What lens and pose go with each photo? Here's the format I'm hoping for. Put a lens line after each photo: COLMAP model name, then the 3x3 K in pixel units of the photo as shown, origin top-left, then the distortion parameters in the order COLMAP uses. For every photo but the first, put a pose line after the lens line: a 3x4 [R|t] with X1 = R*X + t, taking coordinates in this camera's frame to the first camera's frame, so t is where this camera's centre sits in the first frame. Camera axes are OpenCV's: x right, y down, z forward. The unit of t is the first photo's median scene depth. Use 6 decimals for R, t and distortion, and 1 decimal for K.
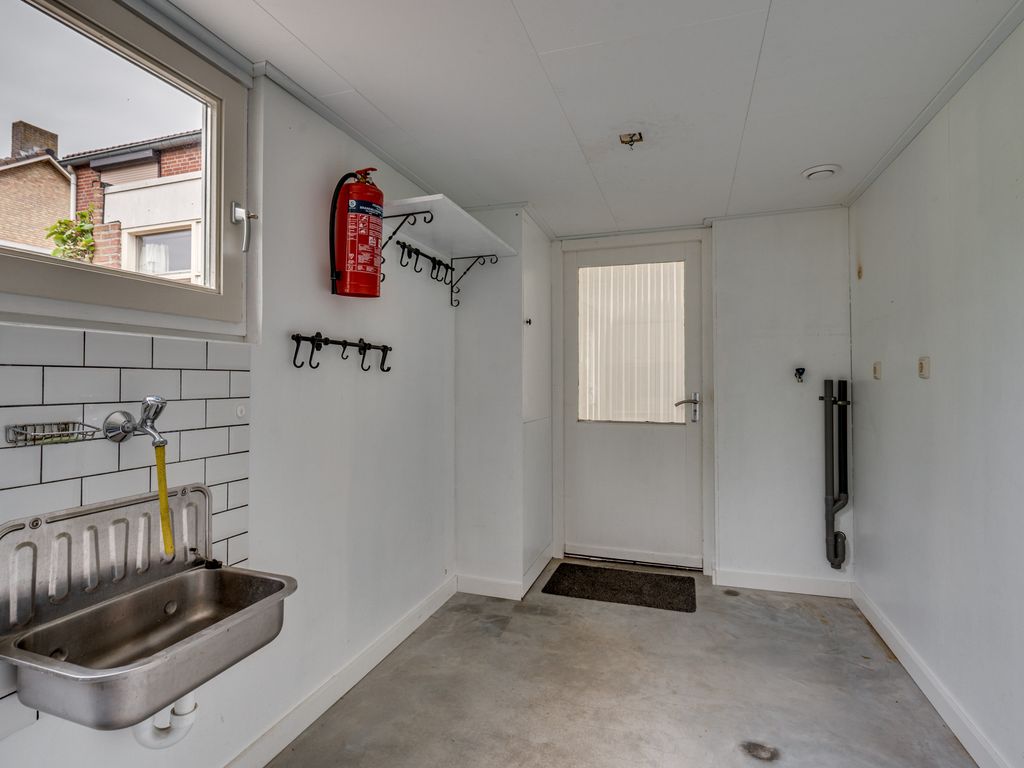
lens RADIAL K [[552.5, 0, 512.0], [0, 552.5, 384.0], [0, 0, 1]] dist [-0.002198, -0.000254]
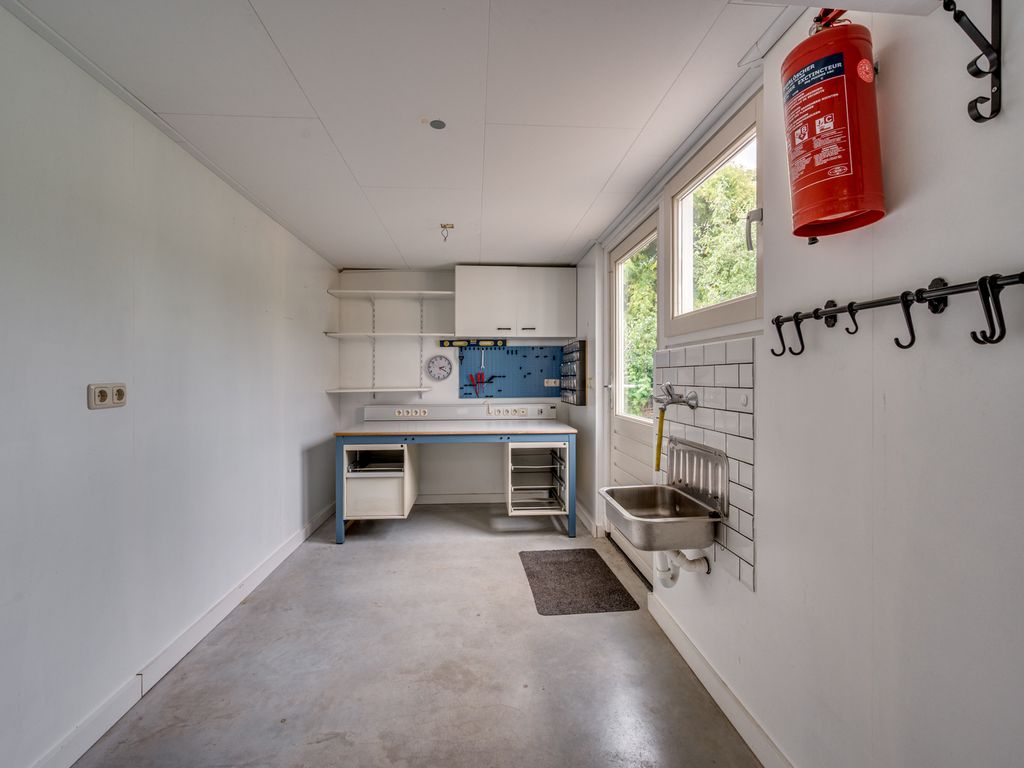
lens RADIAL K [[480.5, 0, 511.9], [0, 480.5, 372.6], [0, 0, 1]] dist [-0.001251, -0.000254]
pose [[-0.926994, -0.000644, -0.375077, 0.333348], [0.002877, 0.999957, -0.008828, 0.002161], [0.375066, -0.009263, -0.926952, 1.916543]]
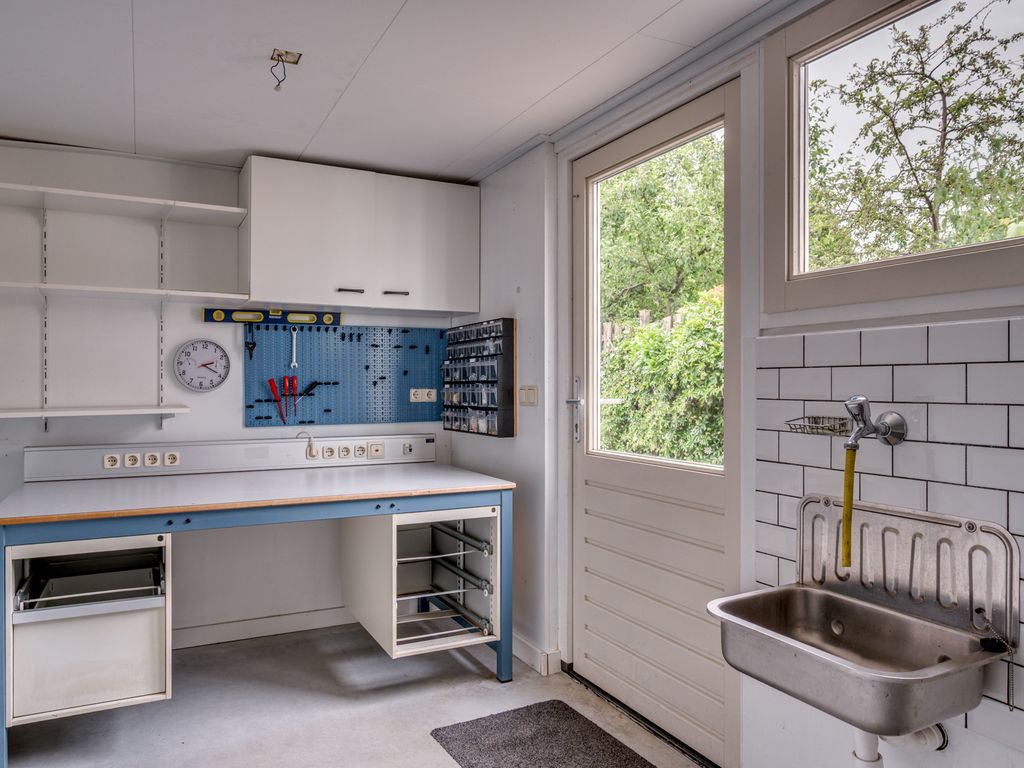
lens RADIAL K [[741.5, 0, 512.0], [0, 741.5, 384.0], [0, 0, 1]] dist [-0.003828, 0.001537]
pose [[-0.701870, 0.000448, -0.712305, 0.552480], [0.000409, 1.000000, 0.000225, 0.001742], [0.712305, -0.000134, -0.701870, 1.248747]]
